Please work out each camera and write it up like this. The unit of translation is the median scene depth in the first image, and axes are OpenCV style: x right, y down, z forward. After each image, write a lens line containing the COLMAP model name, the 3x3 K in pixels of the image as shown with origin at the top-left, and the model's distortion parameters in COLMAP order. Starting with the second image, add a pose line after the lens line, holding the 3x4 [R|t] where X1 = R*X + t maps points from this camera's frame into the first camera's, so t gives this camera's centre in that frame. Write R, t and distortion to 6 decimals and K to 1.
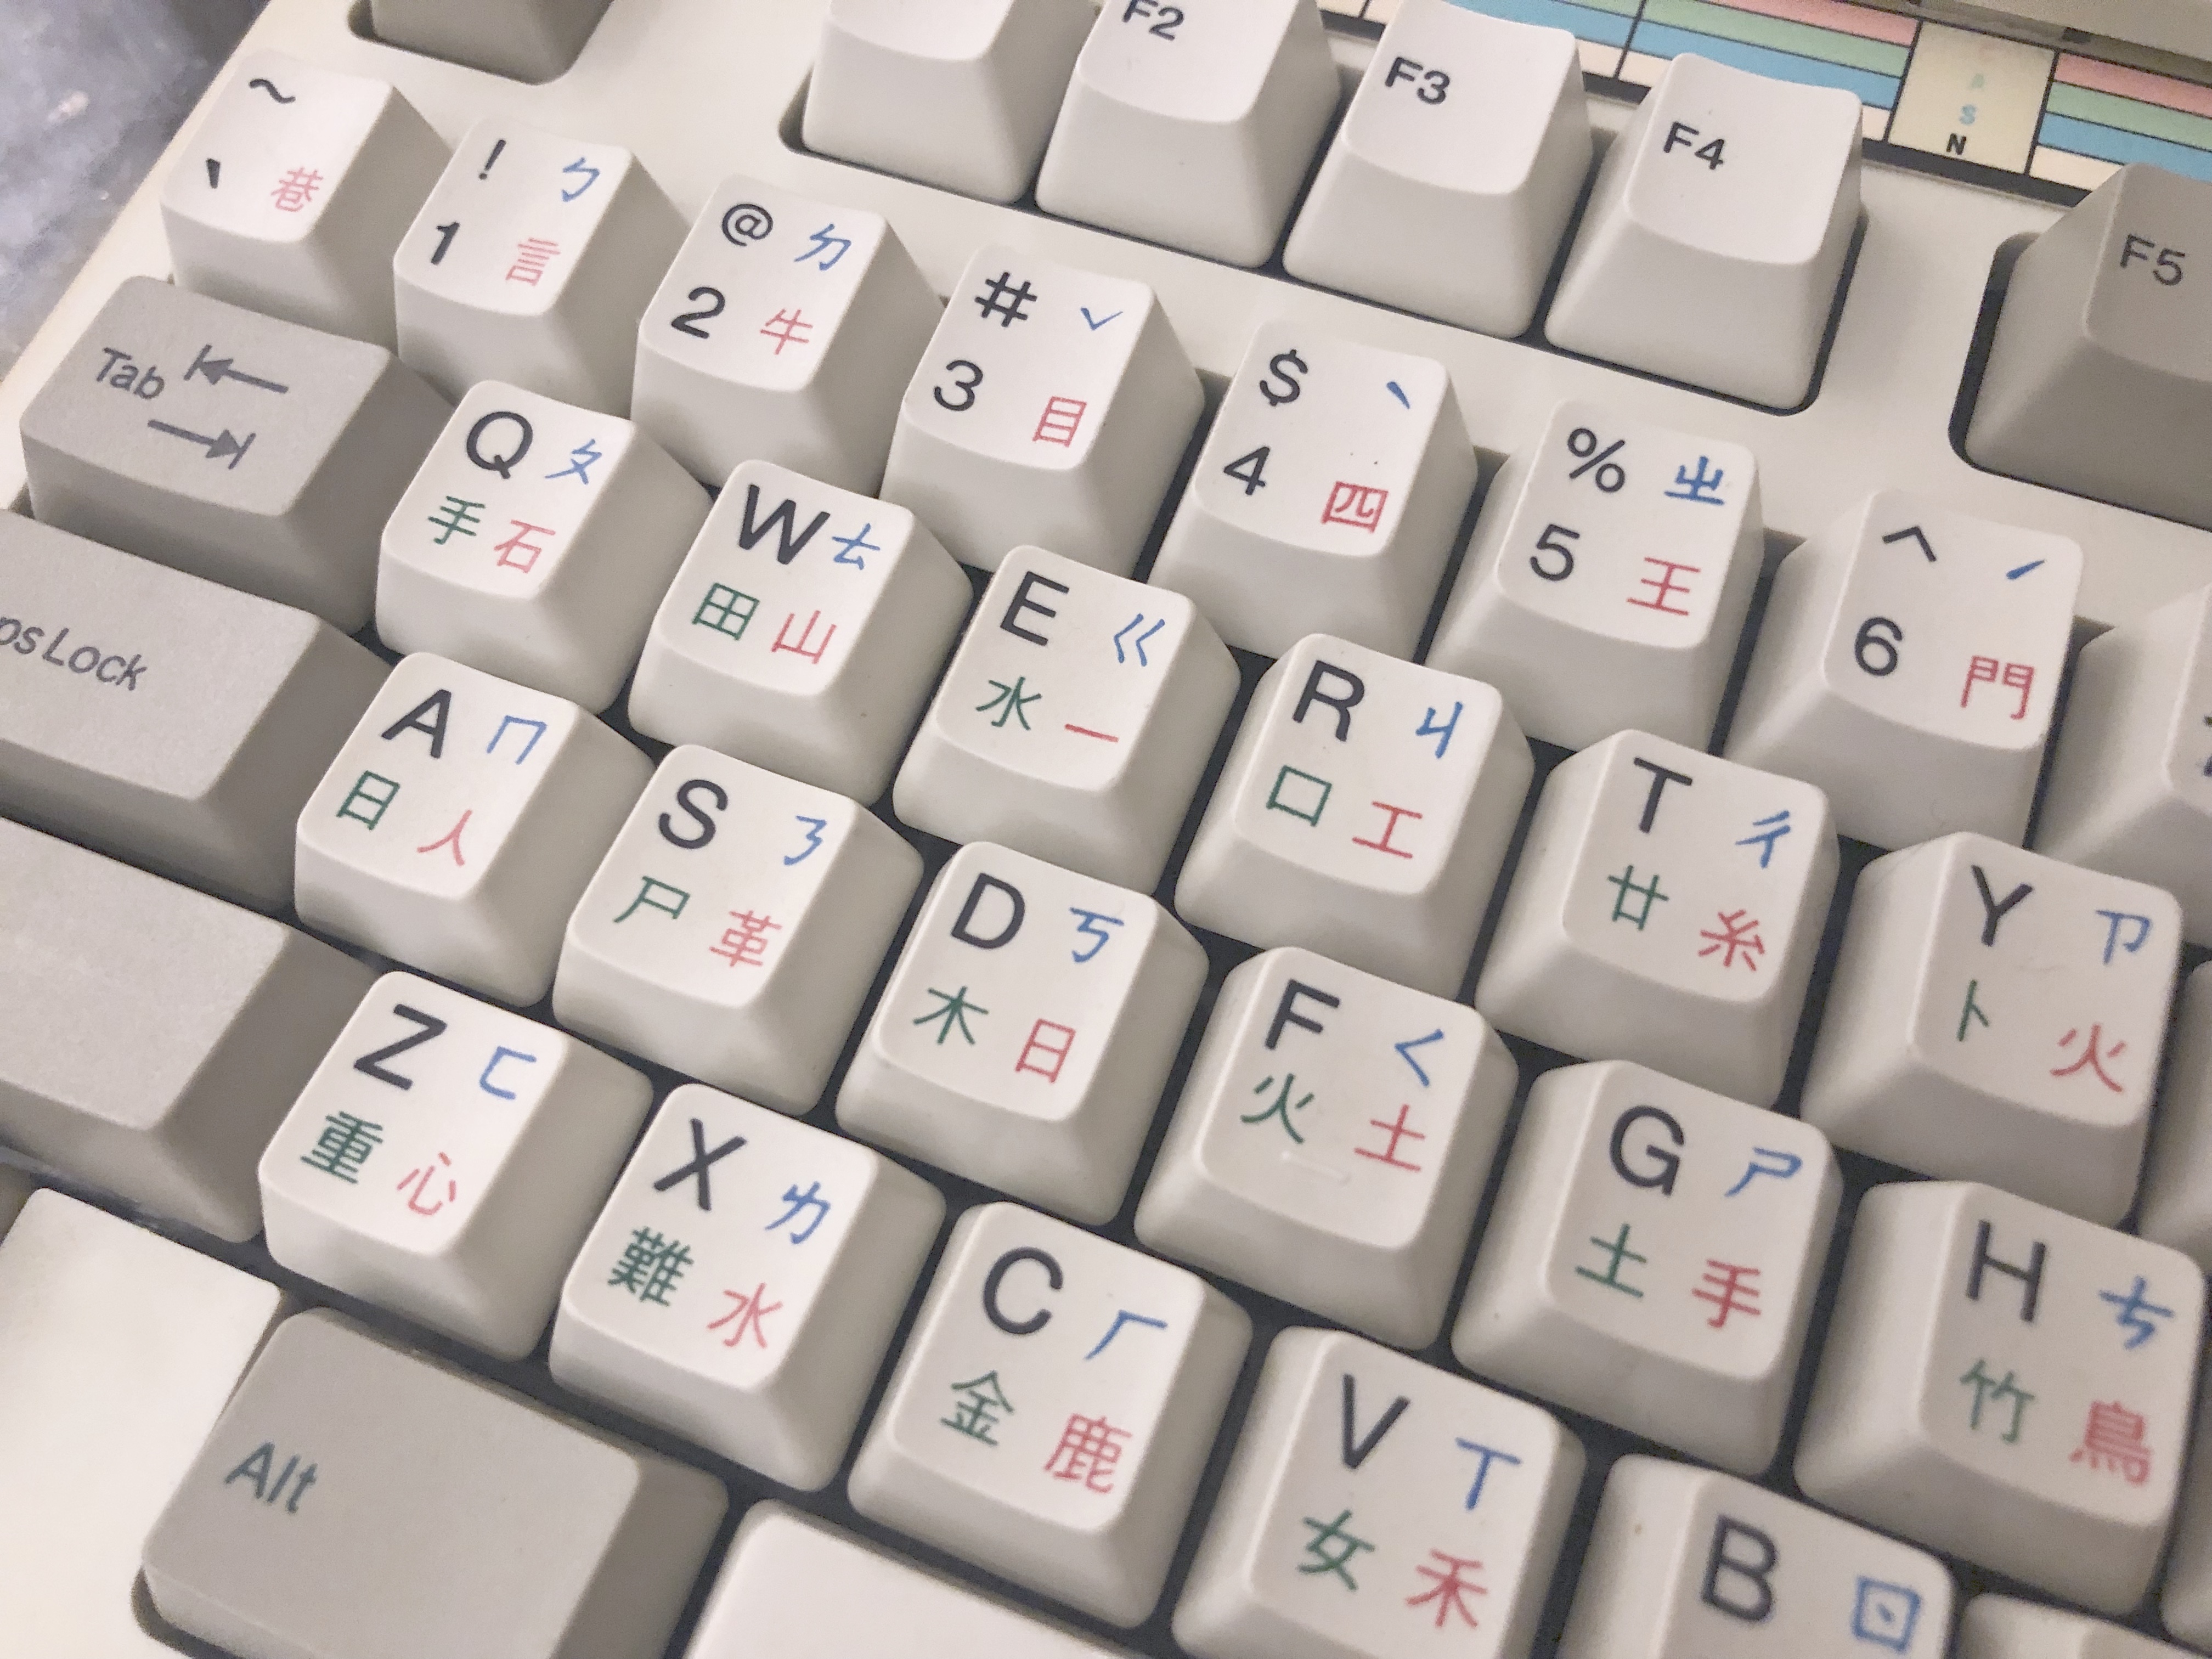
lens RADIAL K [[1803.3, 0, 1106.0], [0, 1803.3, 829.5], [0, 0, 1]] dist [-0.004947, -0.006149]
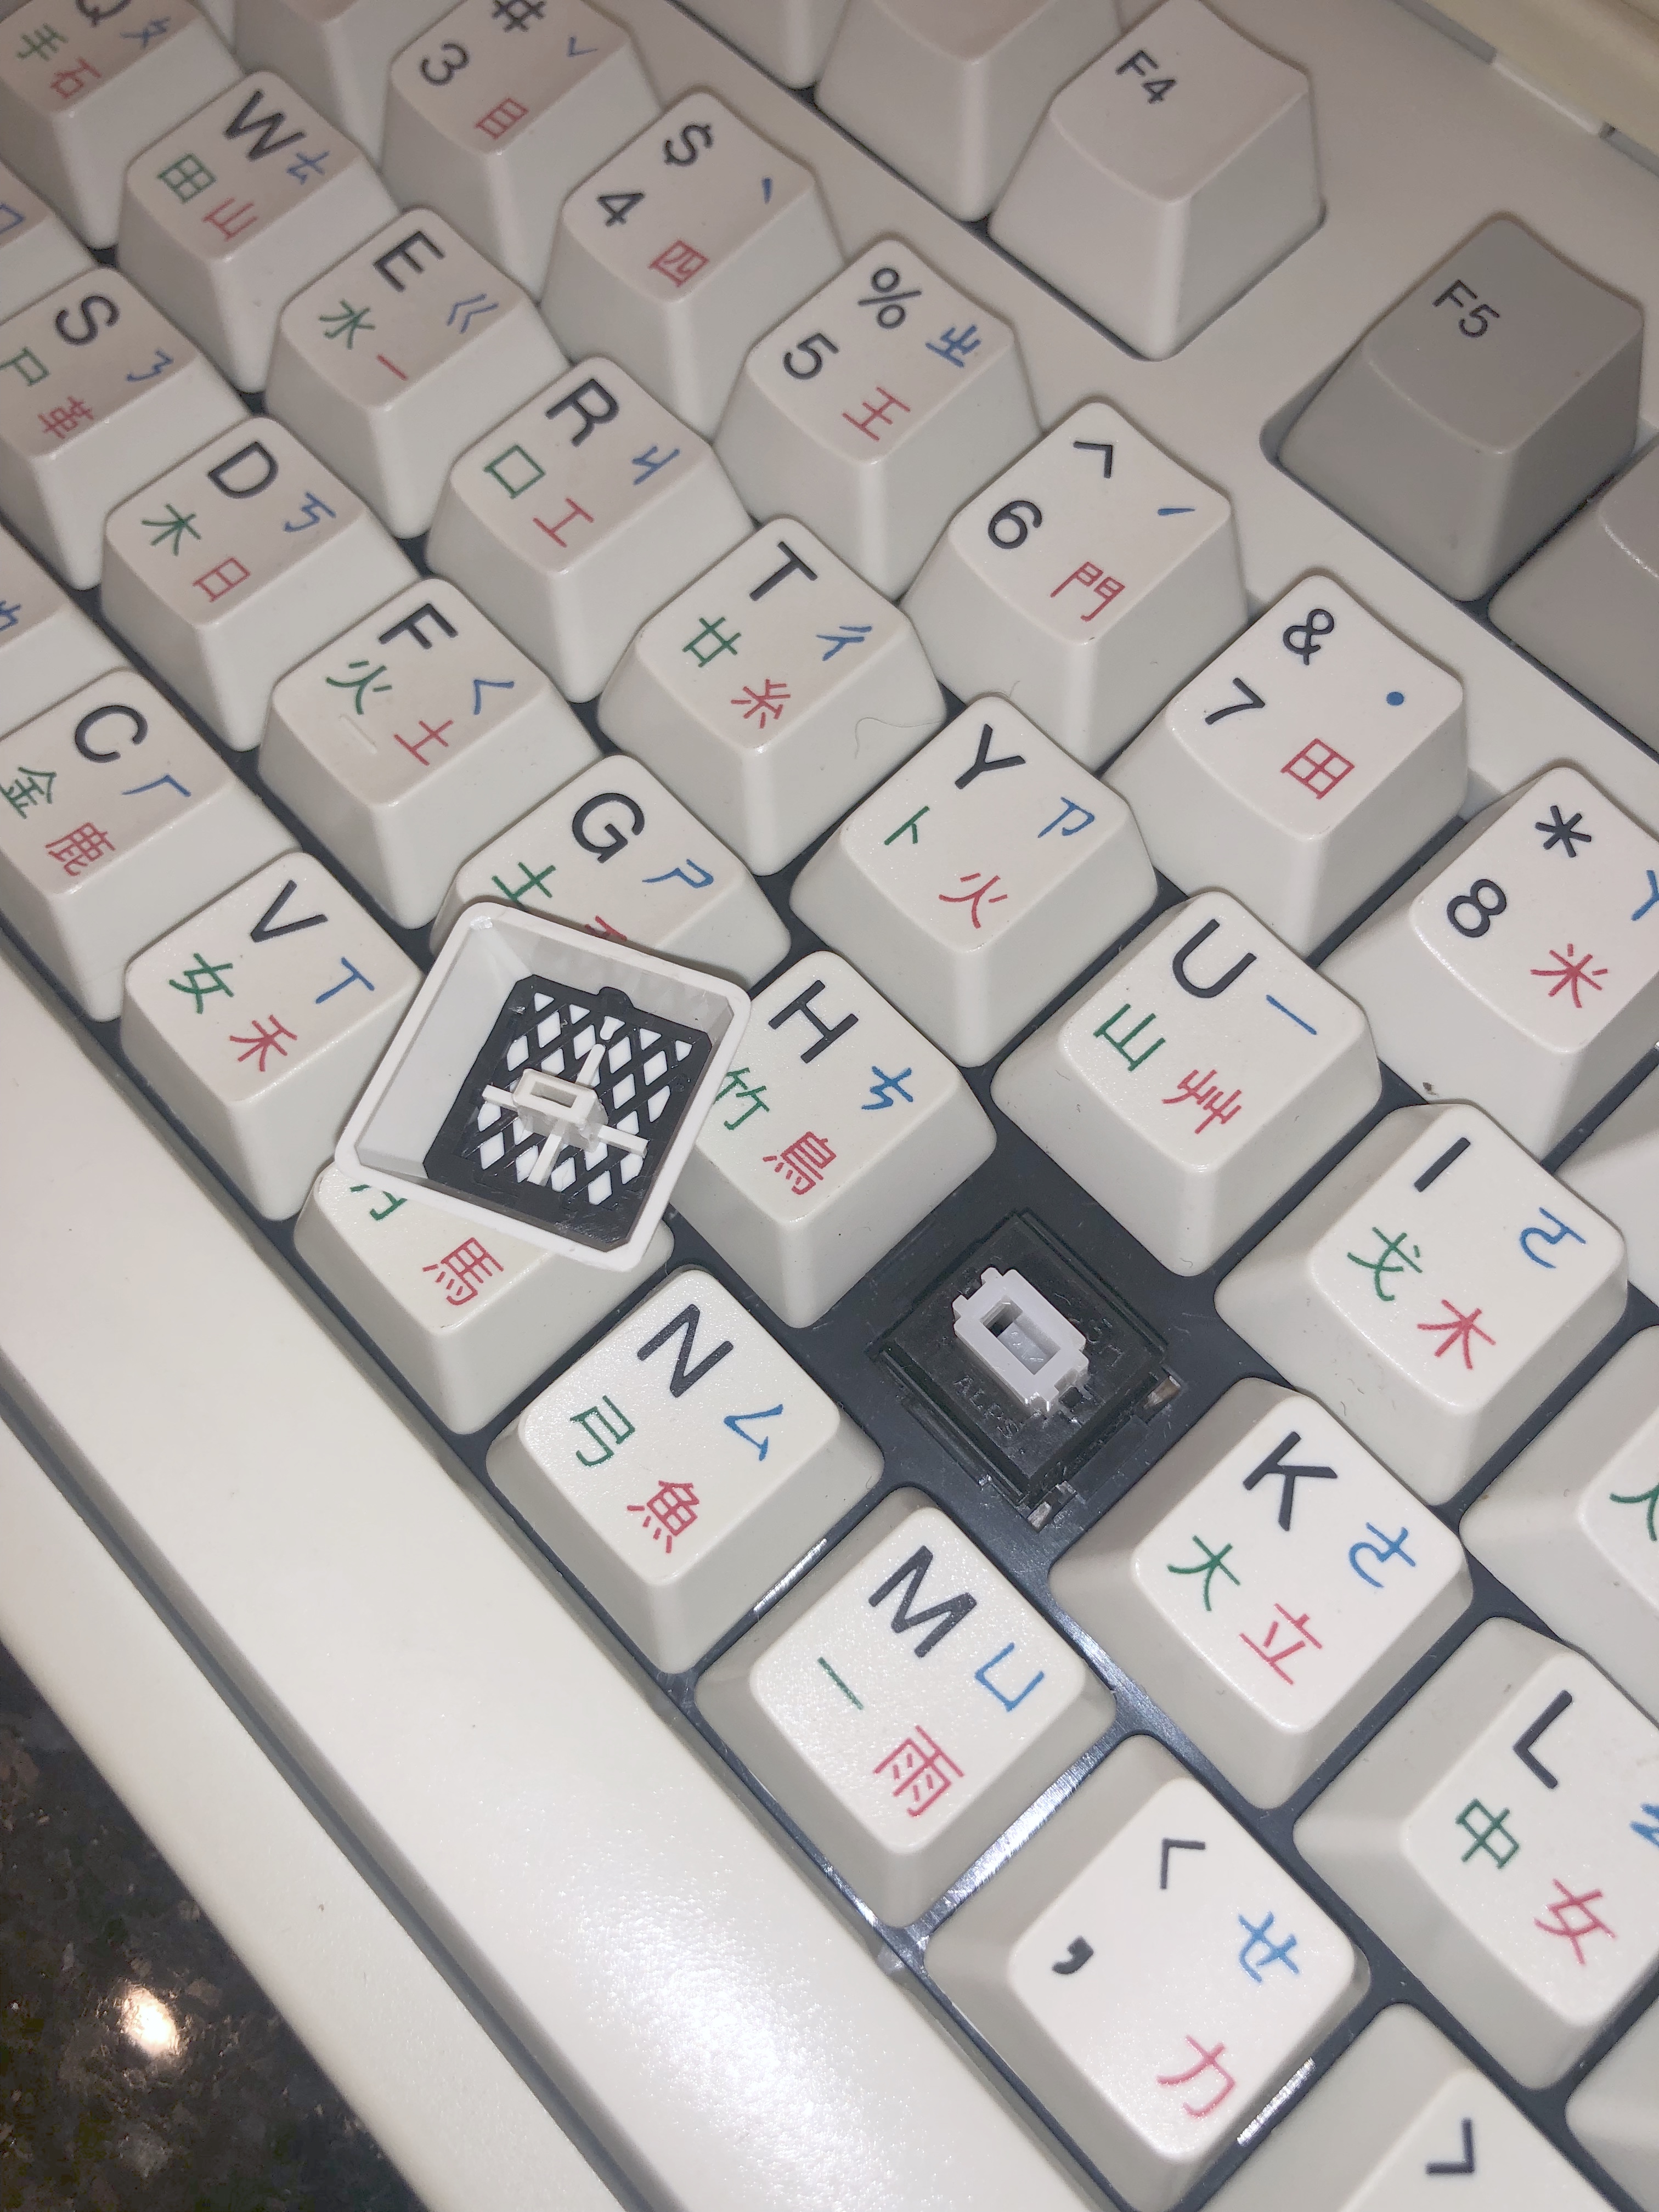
lens RADIAL K [[1803.3, 0, 831.1], [0, 1803.3, 1079.2], [0, 0, 1]] dist [-0.004947, -0.006149]
pose [[0.904304, 0.403364, -0.139753, 0.607017], [-0.387740, 0.913064, 0.126381, 0.112391], [0.178580, -0.060099, 0.982088, -0.131017]]
